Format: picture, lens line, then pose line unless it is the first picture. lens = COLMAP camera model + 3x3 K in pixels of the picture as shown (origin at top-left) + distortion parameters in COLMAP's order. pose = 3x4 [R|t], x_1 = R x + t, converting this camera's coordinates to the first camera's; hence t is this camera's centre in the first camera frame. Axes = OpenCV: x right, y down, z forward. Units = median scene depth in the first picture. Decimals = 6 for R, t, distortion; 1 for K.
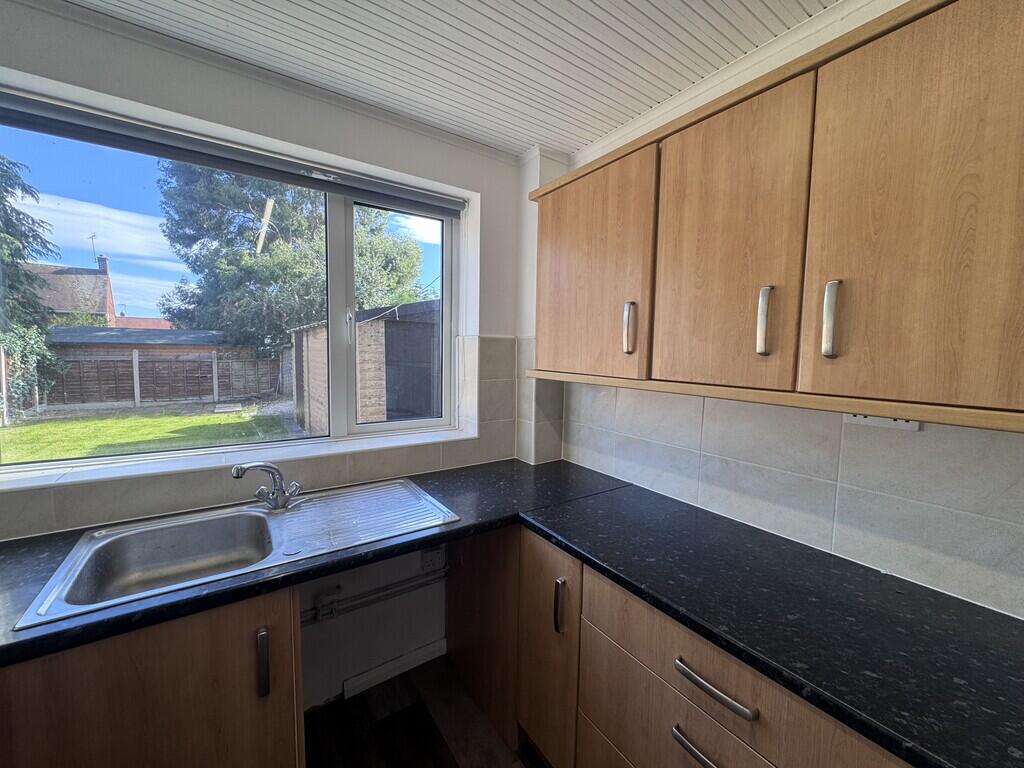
lens RADIAL K [[409.3, 0, 511.7], [0, 409.3, 381.7], [0, 0, 1]] dist [-0.001140, 0.000409]
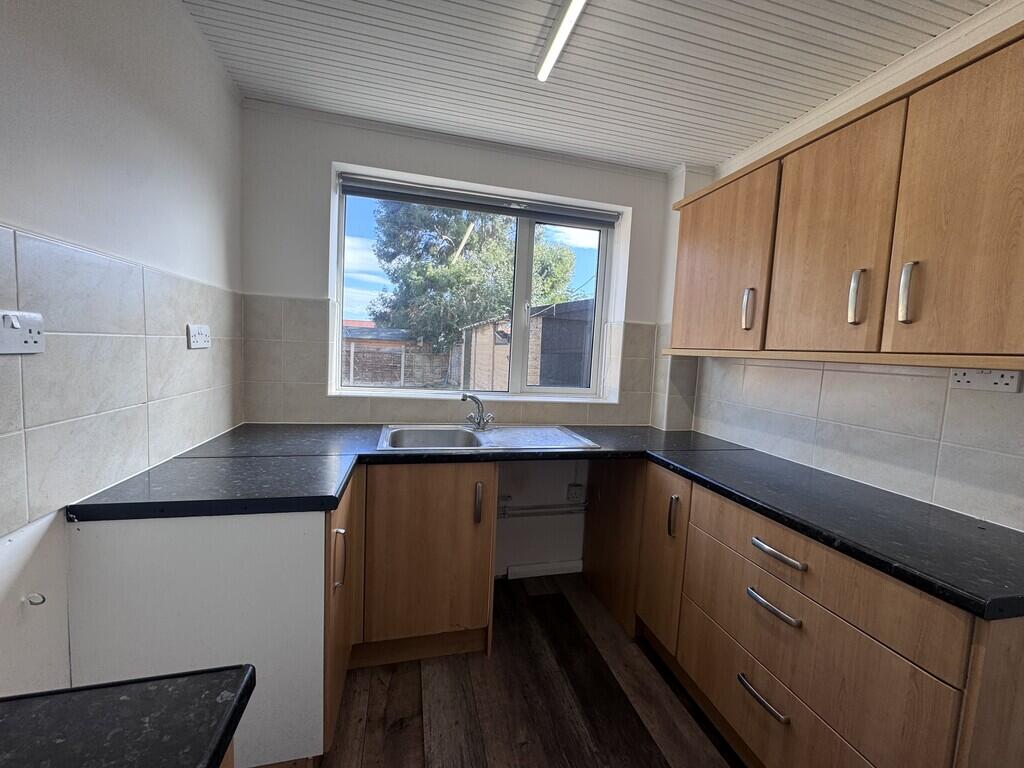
lens RADIAL K [[409.3, 0, 511.7], [0, 409.3, 381.7], [0, 0, 1]] dist [-0.001140, 0.000409]
pose [[0.937998, 0.058221, -0.341716, 0.039027], [-0.062371, 0.998052, -0.001160, 0.103950], [0.340983, 0.022401, 0.939803, -0.313330]]
